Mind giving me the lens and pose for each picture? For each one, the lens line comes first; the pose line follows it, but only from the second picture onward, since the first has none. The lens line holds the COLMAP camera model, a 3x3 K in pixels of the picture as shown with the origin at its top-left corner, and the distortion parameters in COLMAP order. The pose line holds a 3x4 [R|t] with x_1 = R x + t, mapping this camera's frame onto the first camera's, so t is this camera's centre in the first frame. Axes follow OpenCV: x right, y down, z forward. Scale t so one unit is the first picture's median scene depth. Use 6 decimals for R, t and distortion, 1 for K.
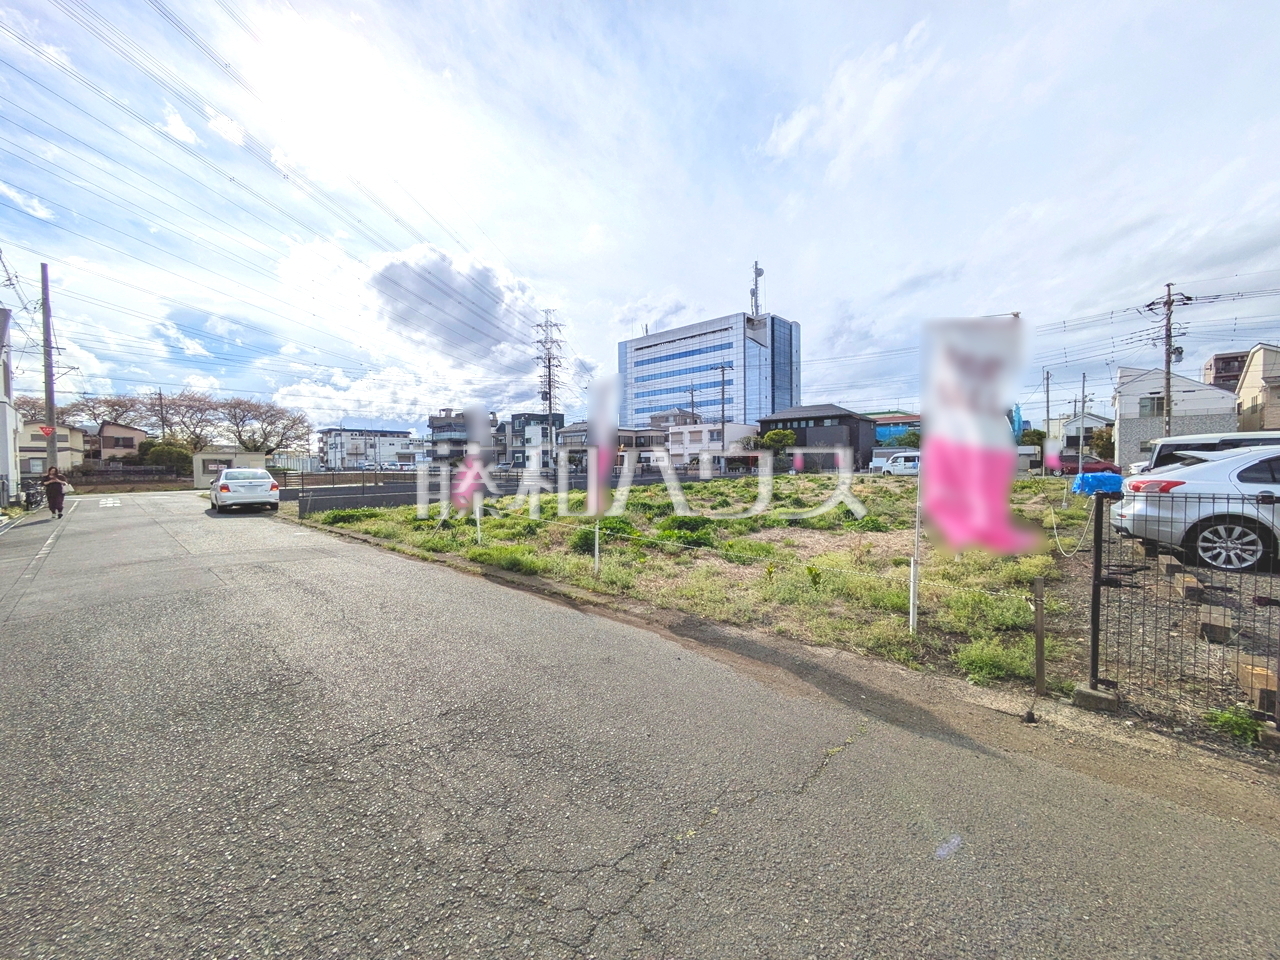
lens RADIAL K [[505.5, 0, 641.7], [0, 505.5, 480.5], [0, 0, 1]] dist [-0.004936, 0.002455]
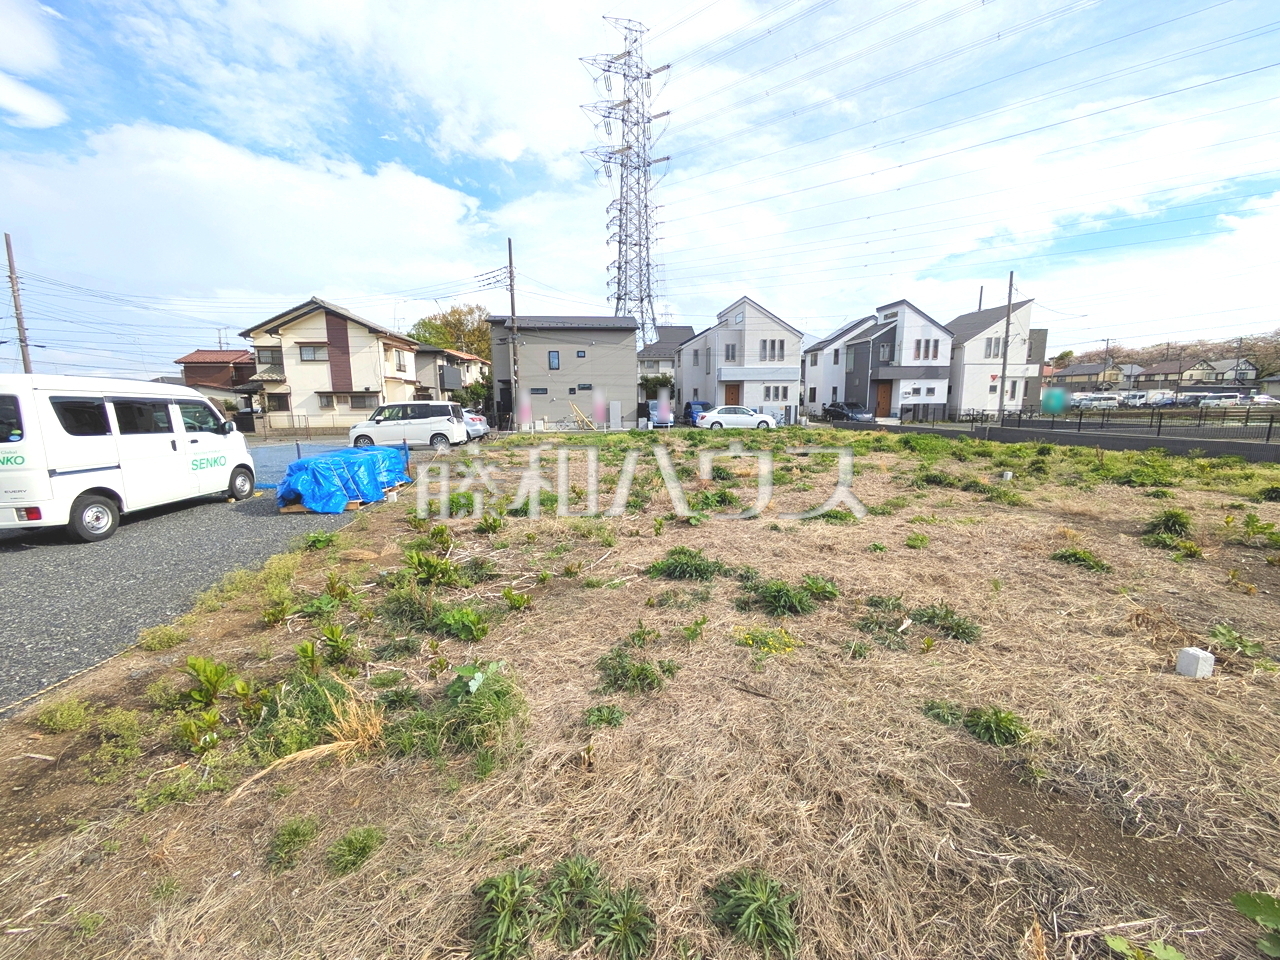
lens RADIAL K [[505.5, 0, 641.7], [0, 505.5, 481.2], [0, 0, 1]] dist [-0.004936, 0.002455]
pose [[-0.661734, 0.136140, -0.737275, 0.280561], [-0.004142, 0.982697, 0.185175, -0.020394], [0.749728, 0.125590, -0.649720, 0.397794]]
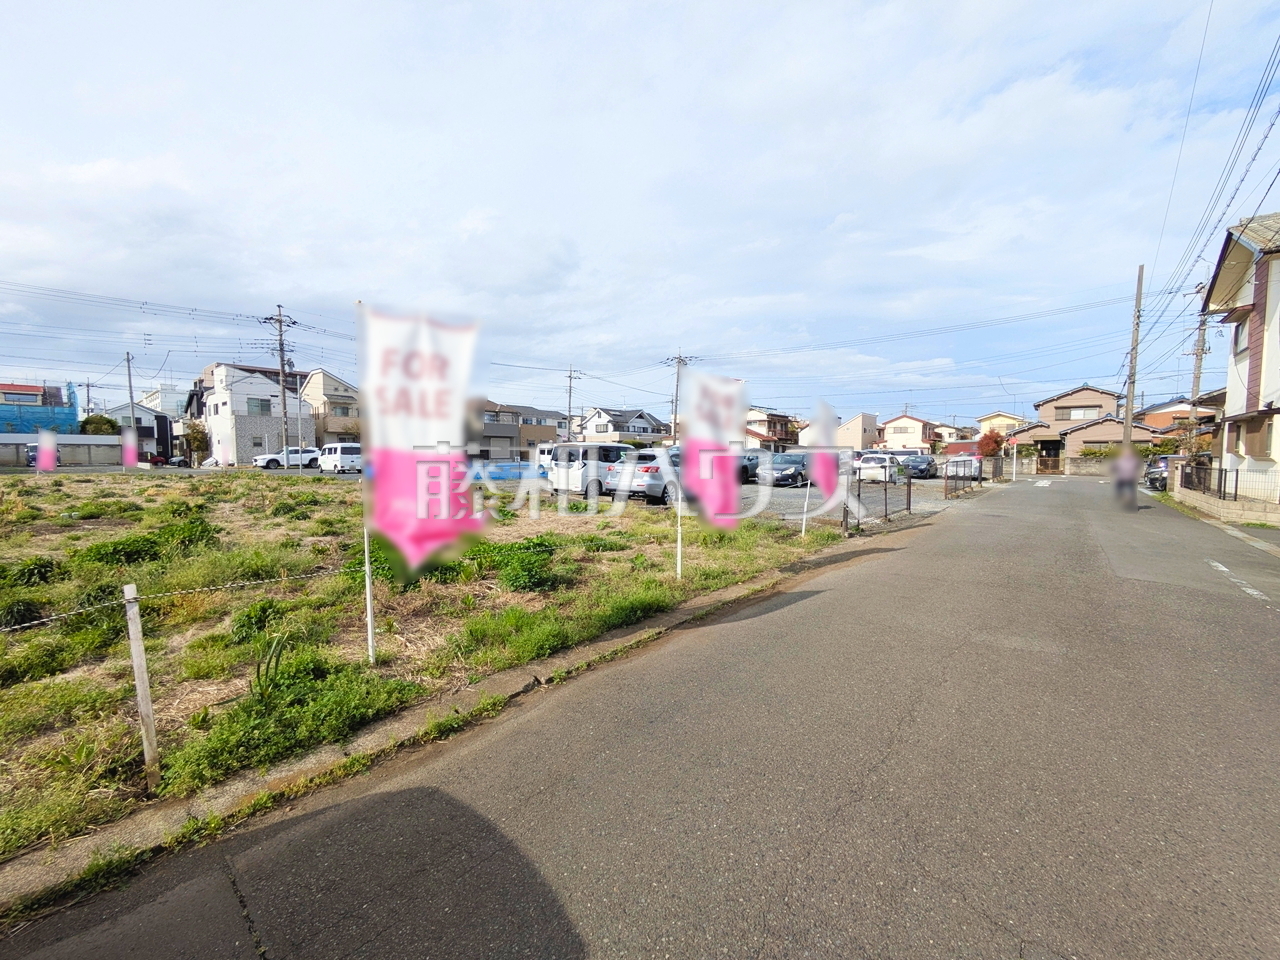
lens RADIAL K [[505.5, 0, 641.1], [0, 505.5, 481.7], [0, 0, 1]] dist [-0.004936, 0.002455]
pose [[-0.052313, -0.046960, 0.997526, -0.100726], [0.029628, 0.998381, 0.048554, -0.003956], [-0.998191, 0.032094, -0.050837, 0.112775]]
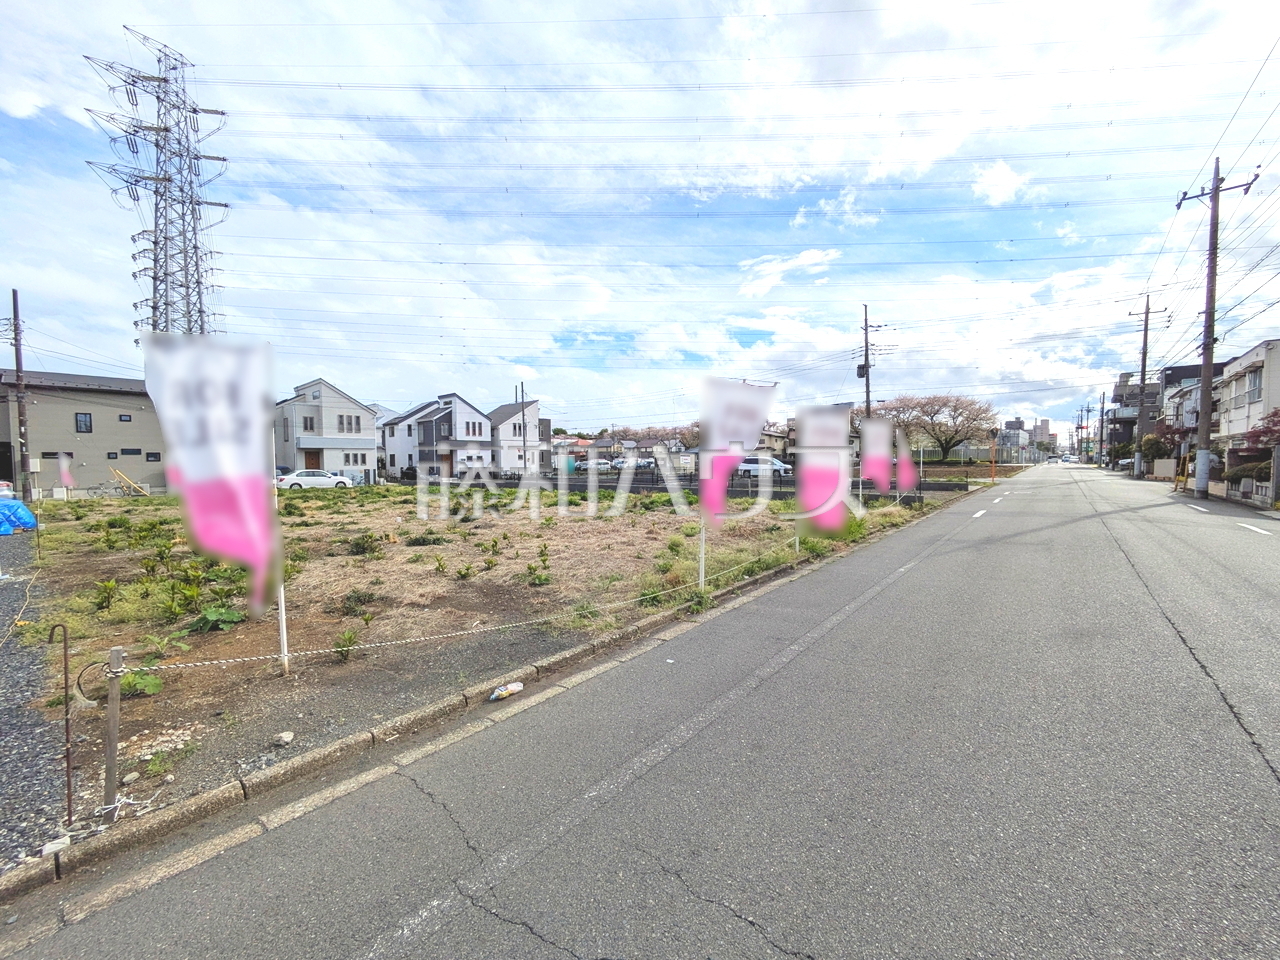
lens RADIAL K [[505.5, 0, 642.3], [0, 505.5, 480.8], [0, 0, 1]] dist [-0.004936, 0.002455]
pose [[0.011117, 0.050937, -0.998640, 0.425416], [-0.022037, 0.998472, 0.050683, -0.026547], [0.999695, 0.021444, 0.012222, 0.502357]]
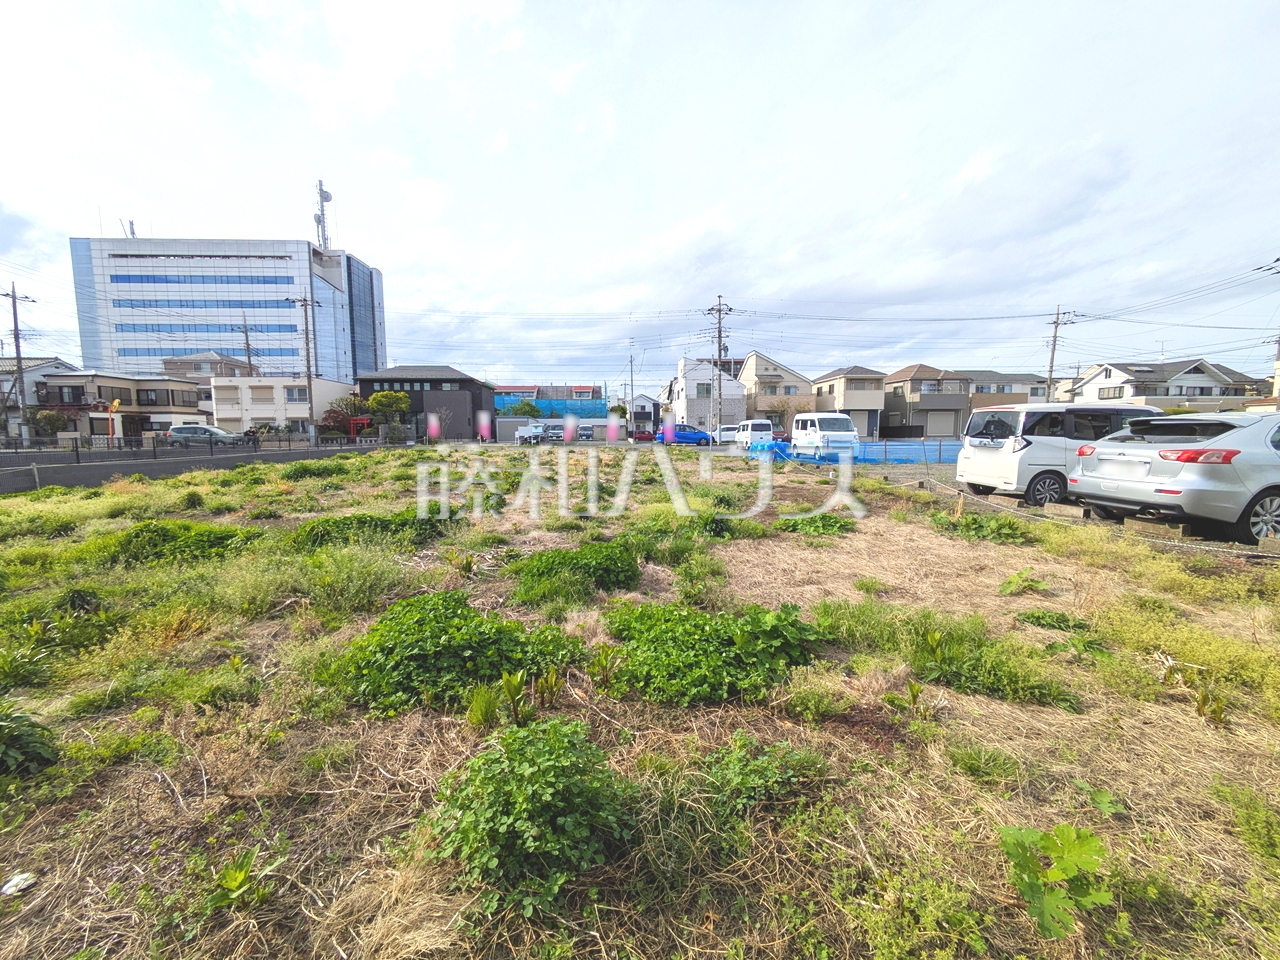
lens RADIAL K [[505.5, 0, 641.4], [0, 505.5, 480.4], [0, 0, 1]] dist [-0.004936, 0.002455]
pose [[0.700730, -0.061567, 0.710766, -0.027939], [0.019775, 0.997563, 0.066915, -0.002366], [-0.713153, -0.032834, 0.700239, 0.106714]]
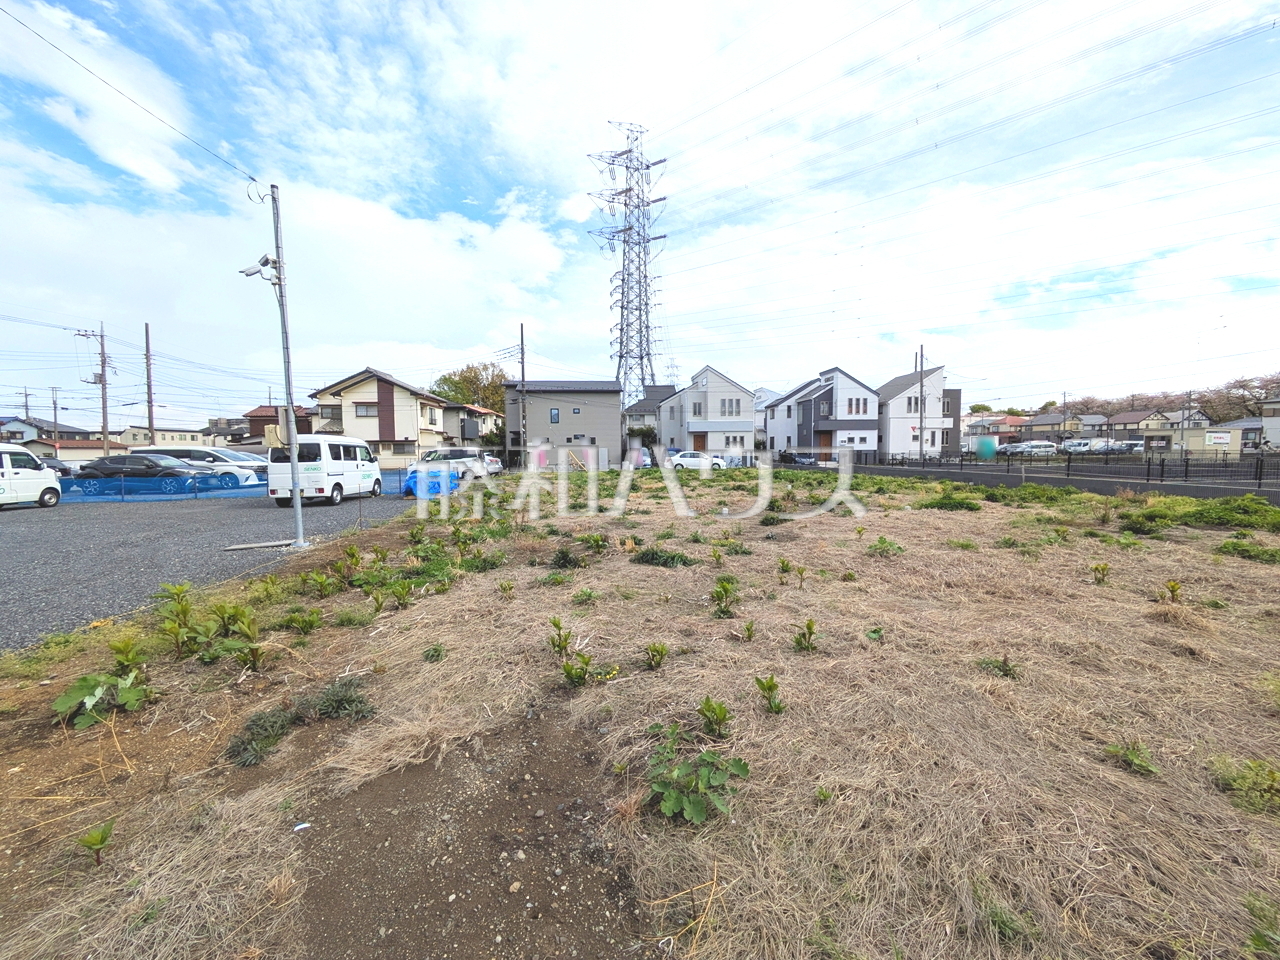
lens RADIAL K [[505.5, 0, 641.4], [0, 505.5, 482.2], [0, 0, 1]] dist [-0.004936, 0.002455]
pose [[-0.676047, 0.067283, -0.733780, 0.347140], [-0.003576, 0.995511, 0.094576, -0.022680], [0.736849, 0.066562, -0.672772, 0.501012]]
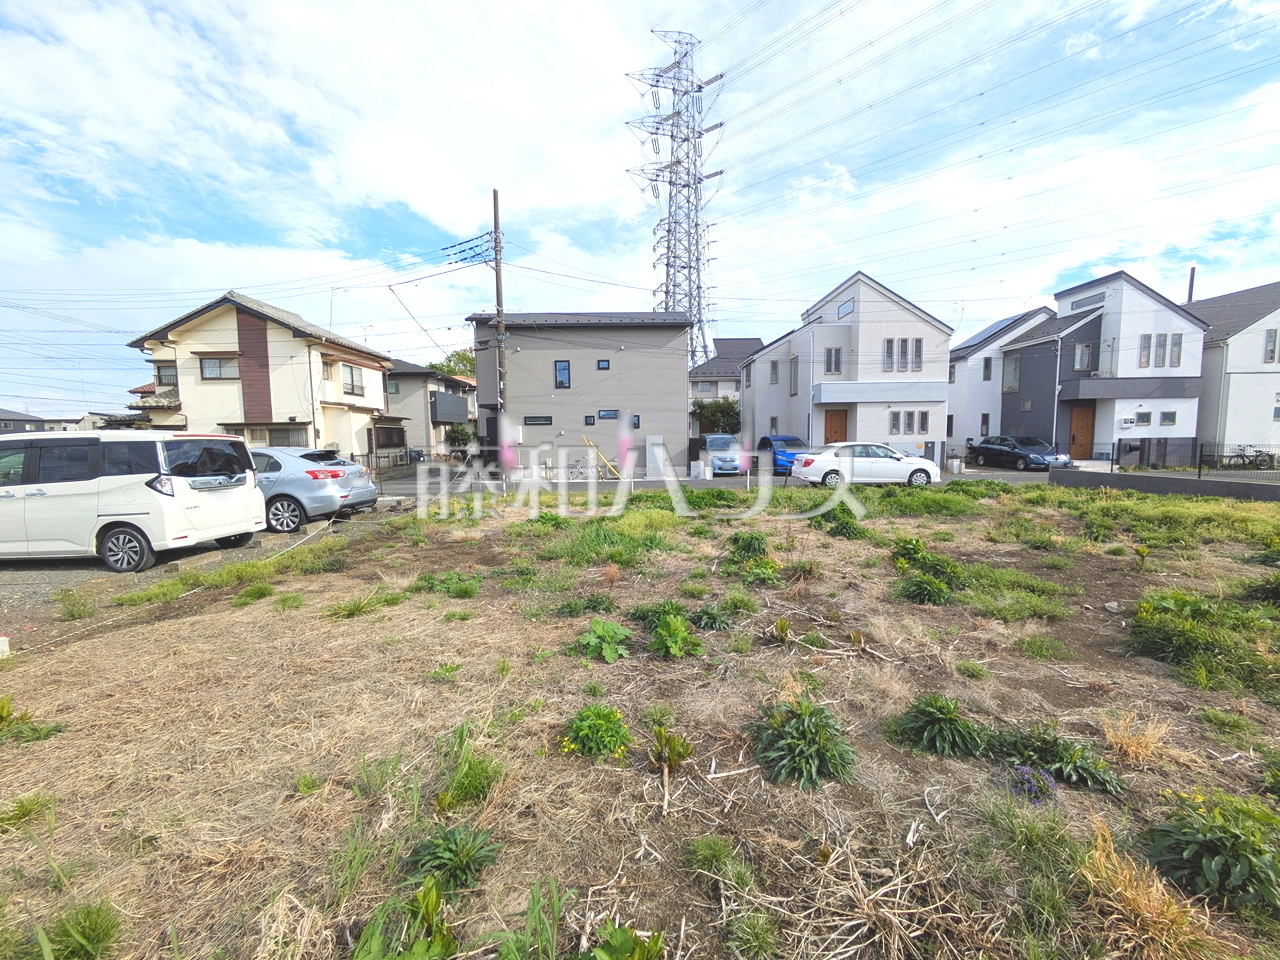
lens RADIAL K [[505.5, 0, 642.4], [0, 505.5, 482.5], [0, 0, 1]] dist [-0.004936, 0.002455]
pose [[-0.728076, 0.081430, -0.680643, 0.143835], [0.001958, 0.993162, 0.116725, -0.013275], [0.685494, 0.083652, -0.723257, 0.271764]]
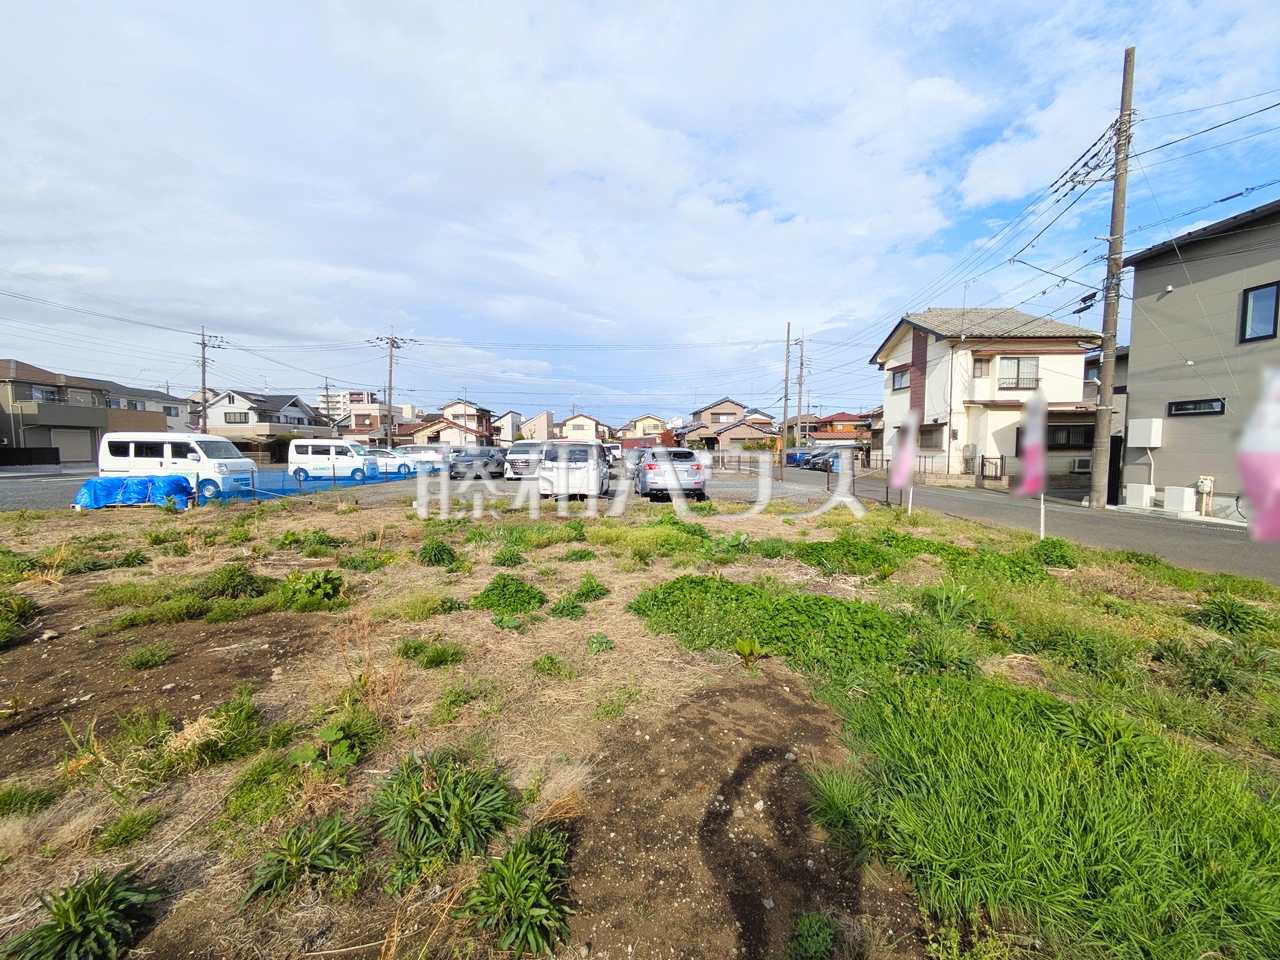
lens RADIAL K [[505.5, 0, 640.1], [0, 505.5, 481.1], [0, 0, 1]] dist [-0.004936, 0.002455]
pose [[-0.698507, -0.033746, 0.714807, -0.028612], [0.035785, 0.995991, 0.081989, -0.010837], [-0.714708, 0.082849, -0.694499, 0.258257]]
